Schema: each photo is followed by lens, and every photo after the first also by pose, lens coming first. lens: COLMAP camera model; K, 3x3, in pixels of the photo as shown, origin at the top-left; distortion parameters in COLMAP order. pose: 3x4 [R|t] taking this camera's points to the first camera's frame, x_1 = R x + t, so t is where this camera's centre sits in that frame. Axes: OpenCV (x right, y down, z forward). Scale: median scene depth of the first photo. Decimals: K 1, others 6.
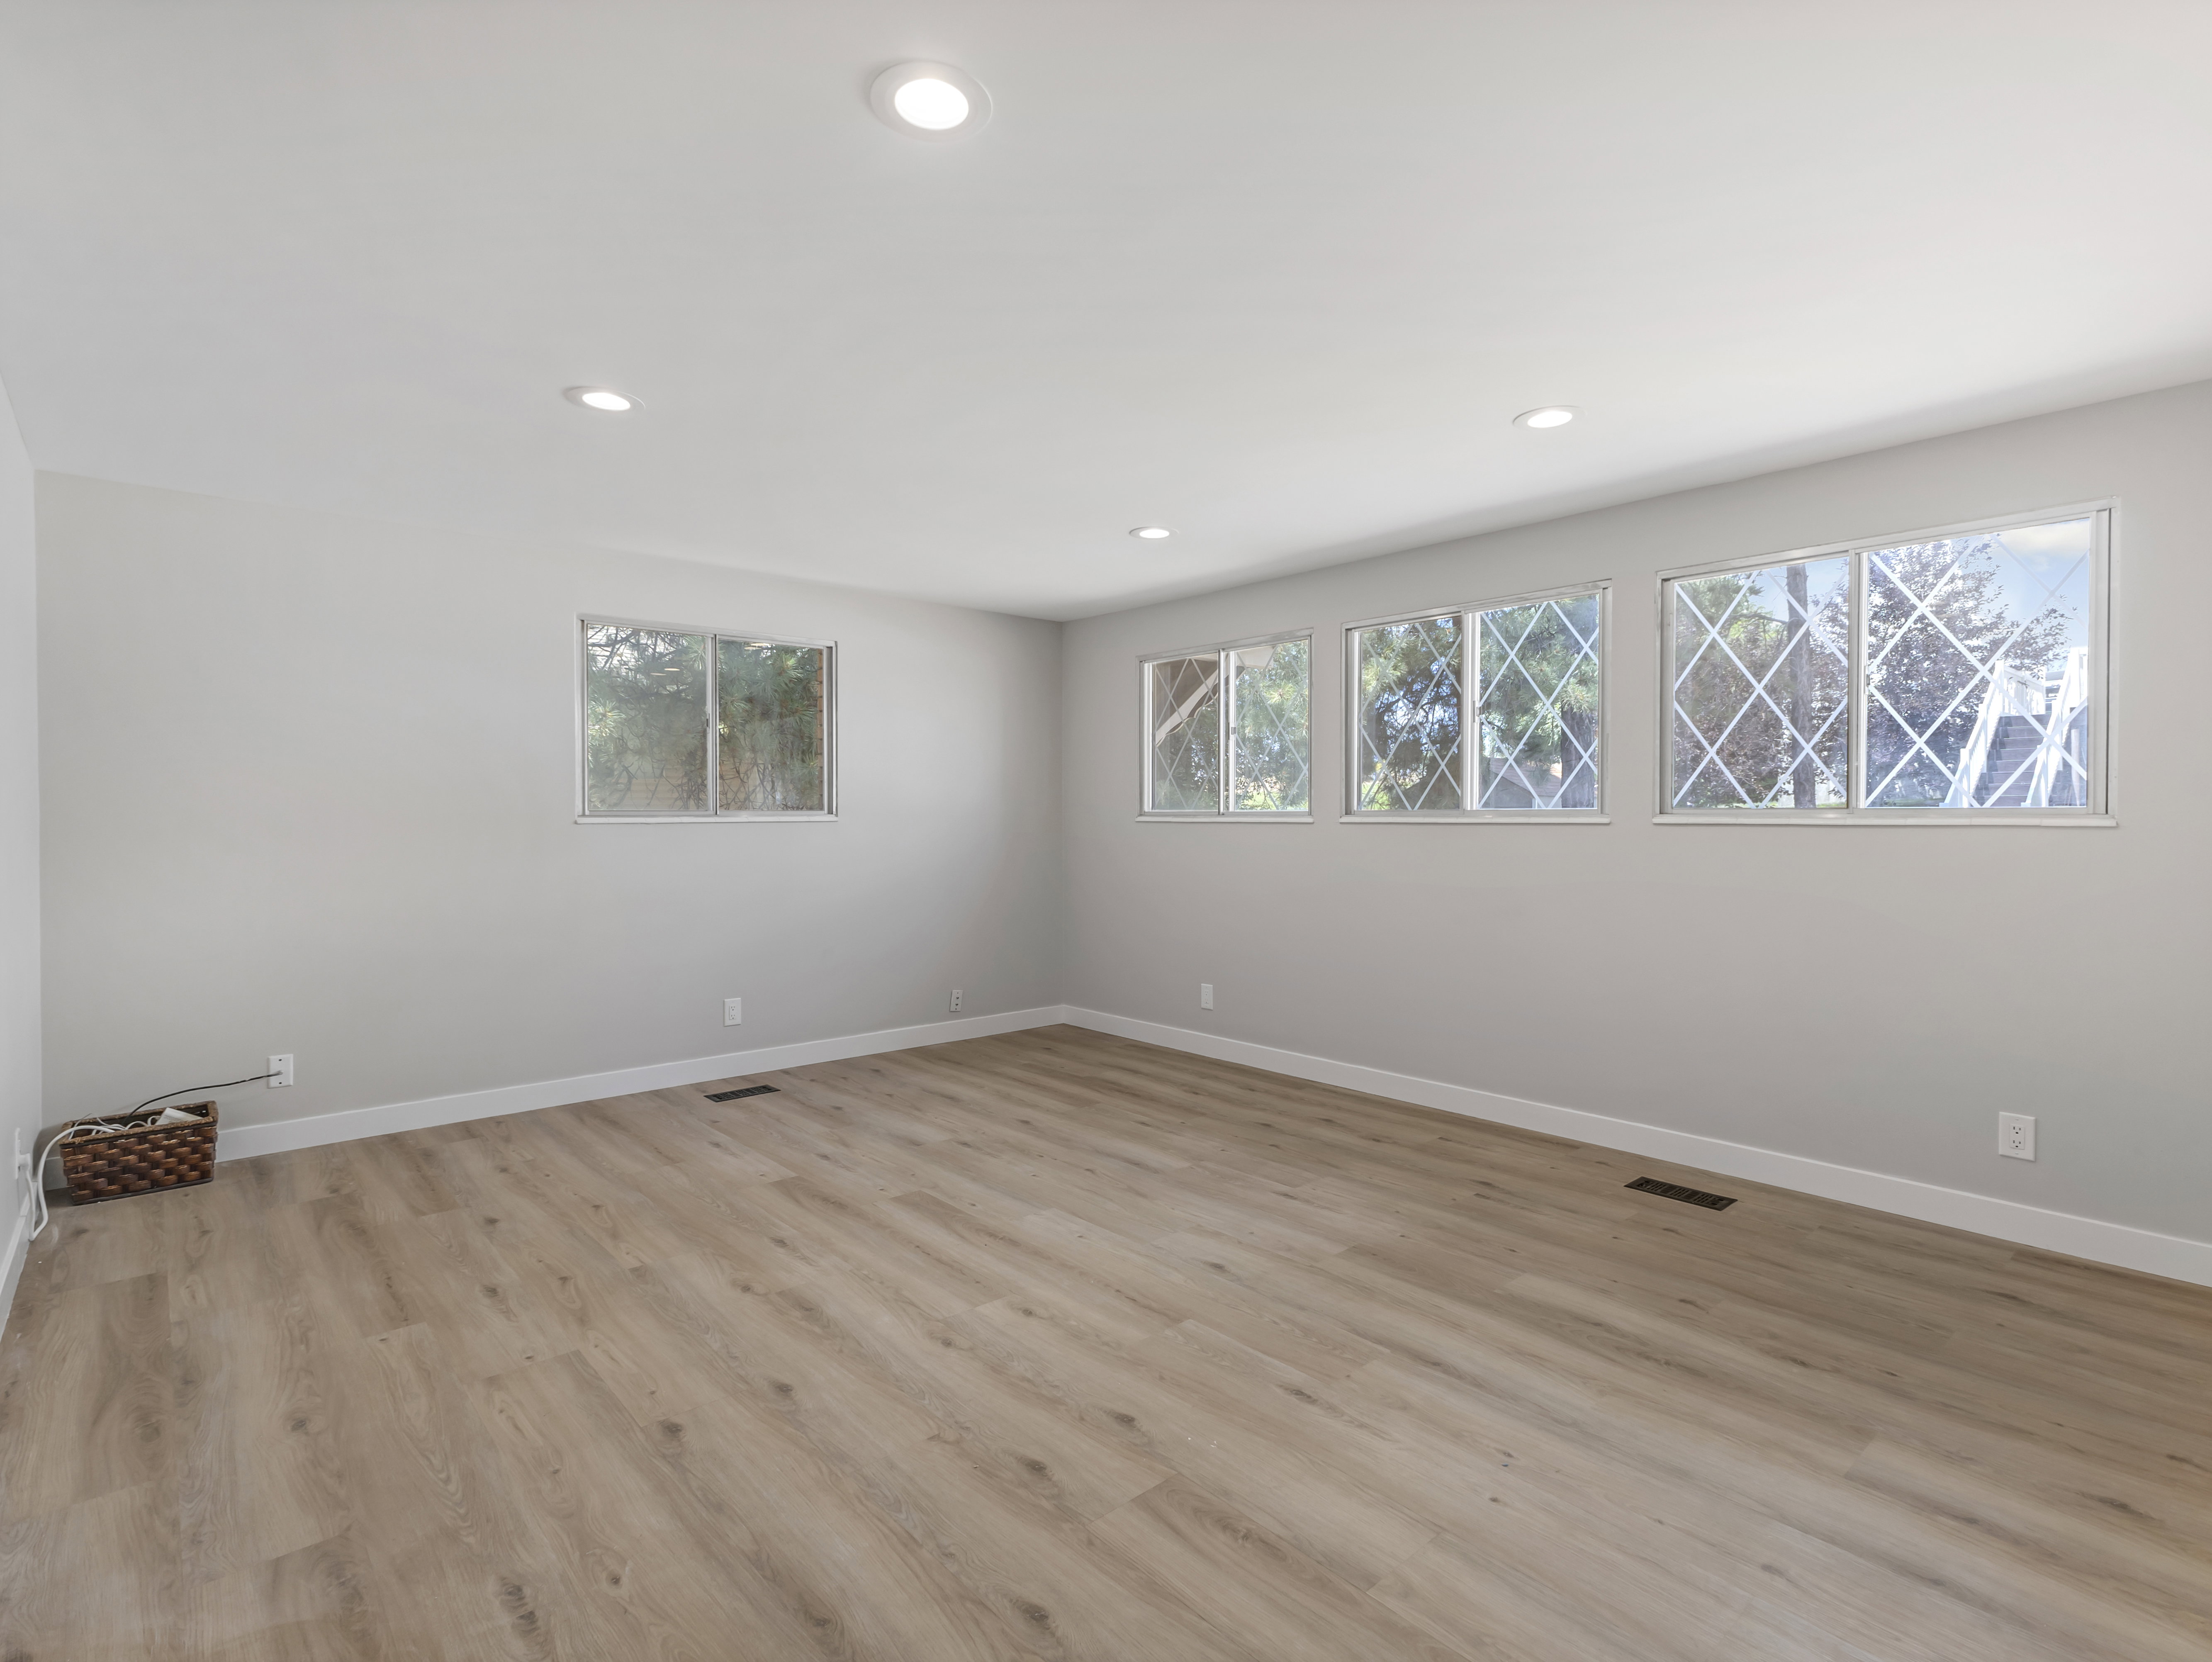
lens RADIAL K [[1079.0, 0, 1111.8], [0, 1079.0, 825.2], [0, 0, 1]] dist [0.005709, 0.000701]
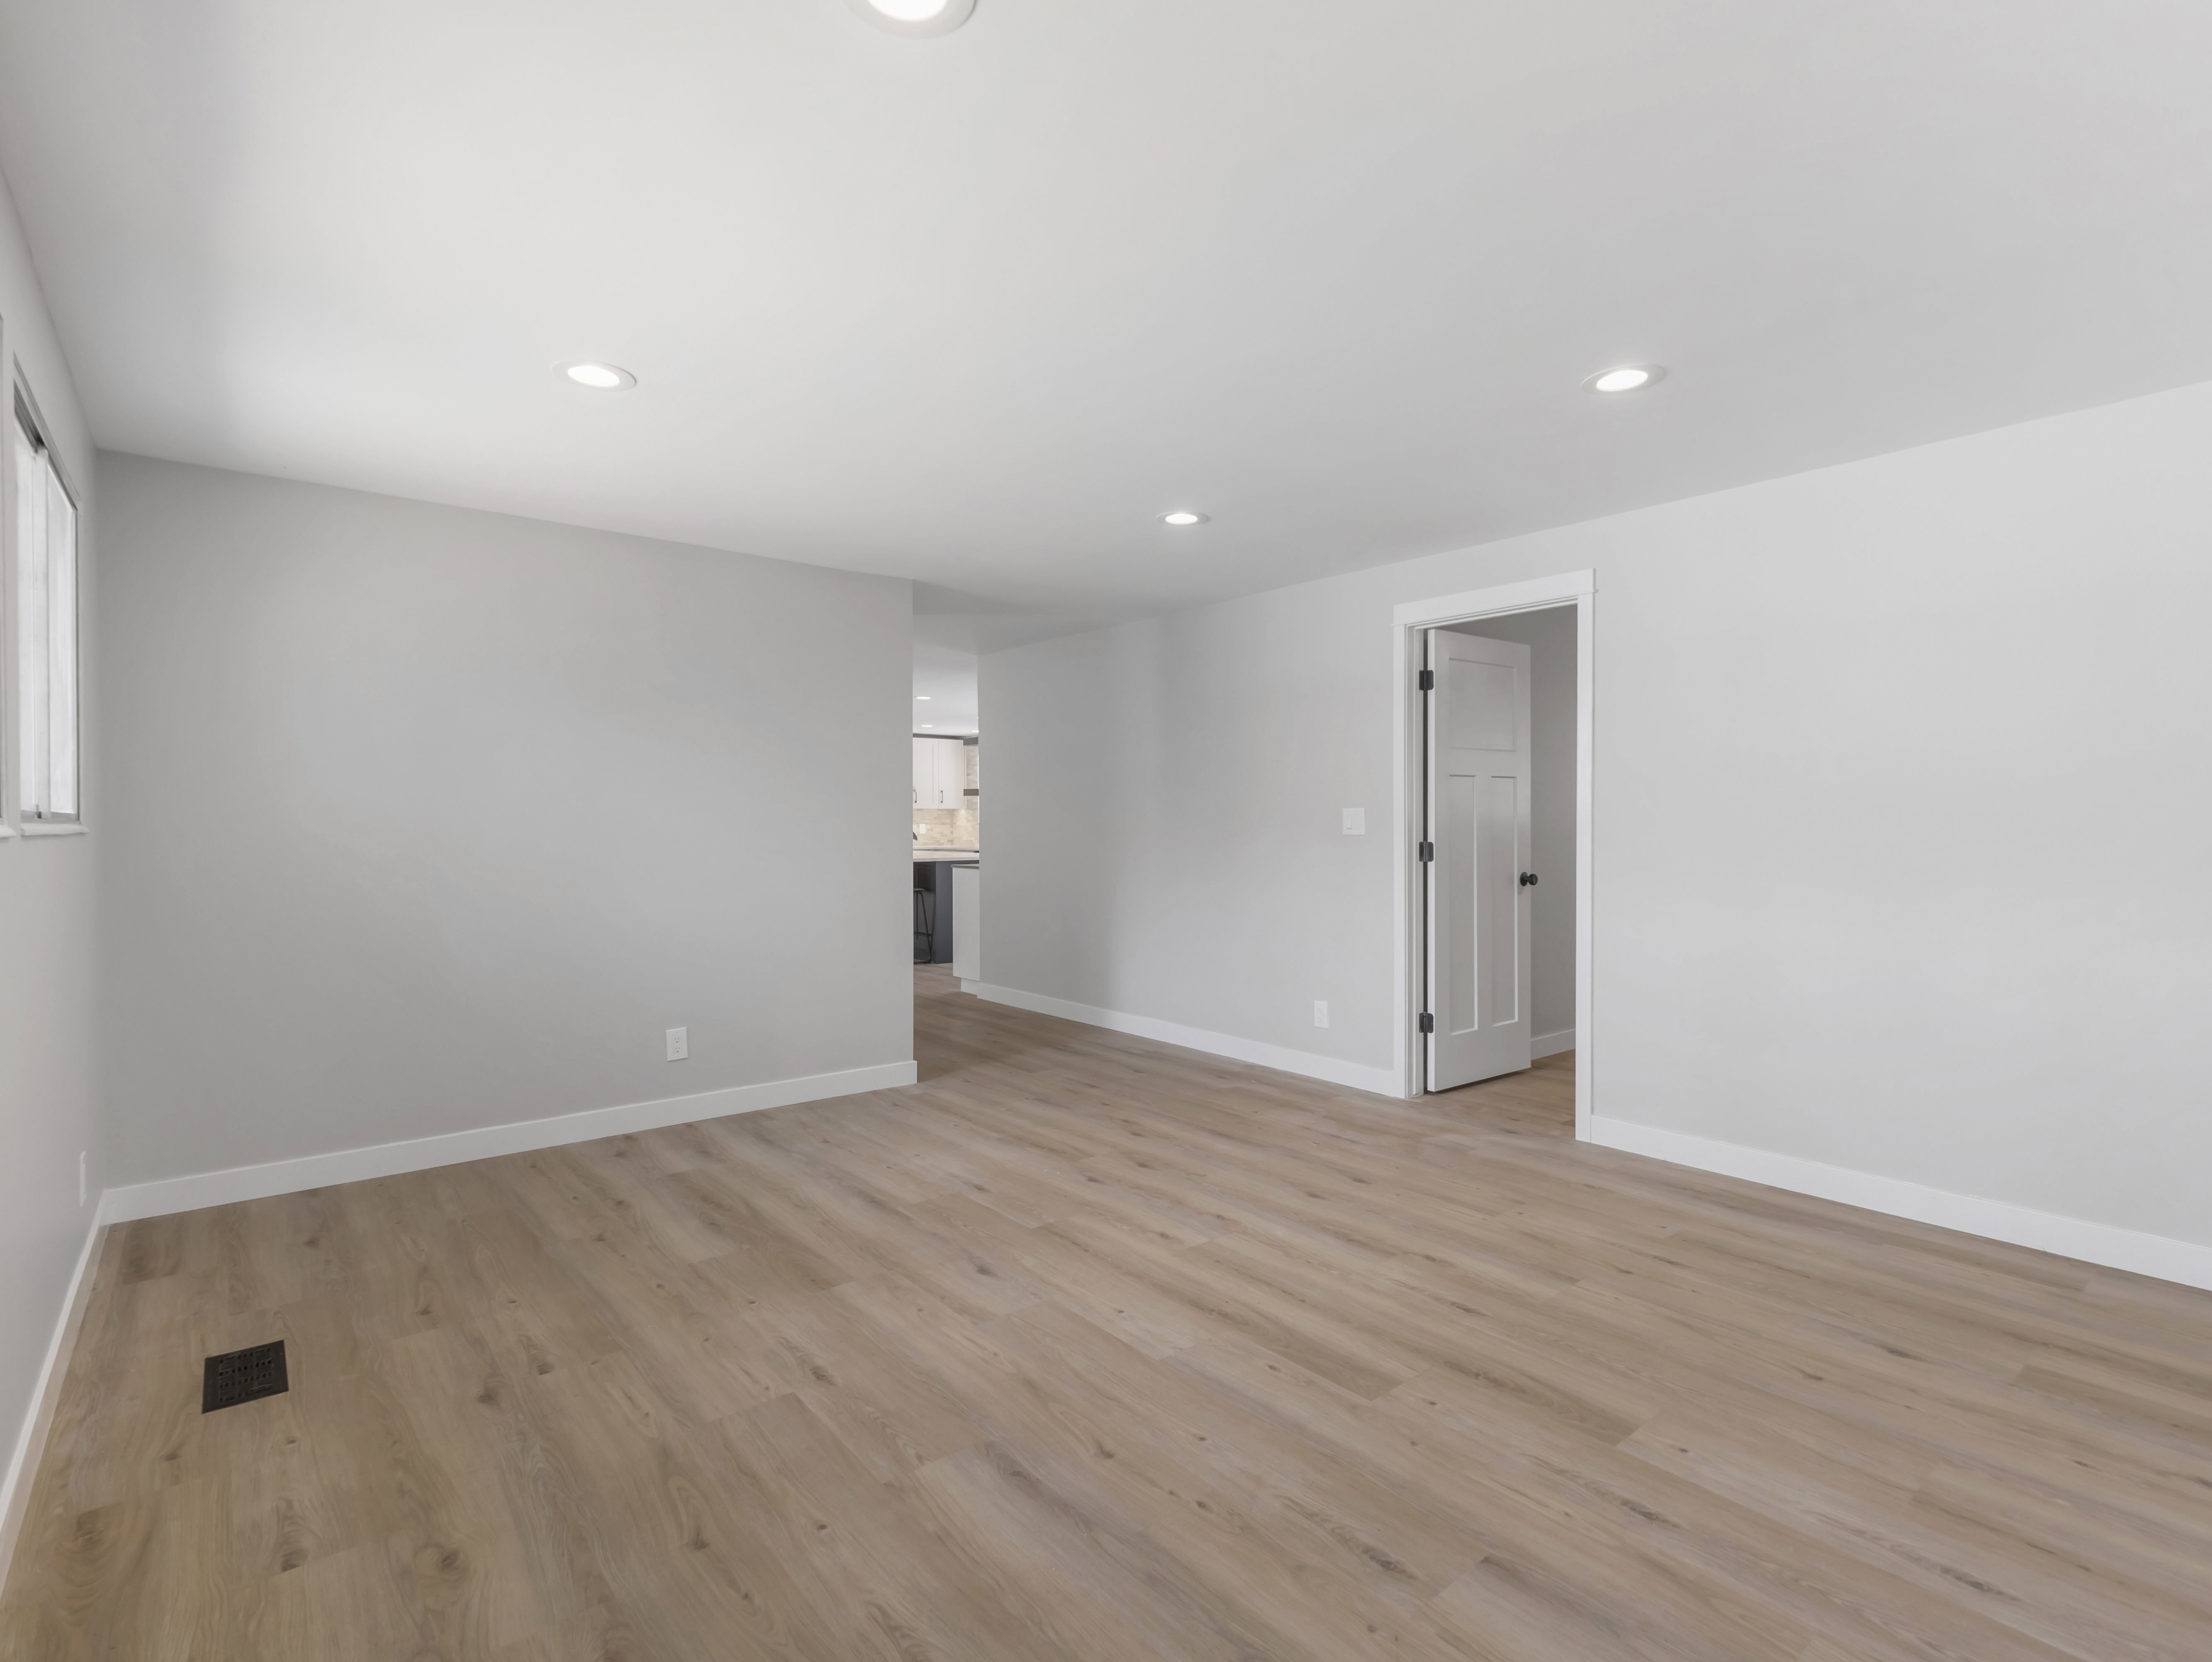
lens RADIAL K [[1078.9, 0, 1111.8], [0, 1078.9, 825.2], [0, 0, 1]] dist [0.005709, 0.000701]
pose [[-0.999423, 0.003888, 0.033742, -0.056538], [0.004263, 0.999930, 0.011032, -0.015523], [-0.033697, 0.011170, -0.999370, 1.993057]]
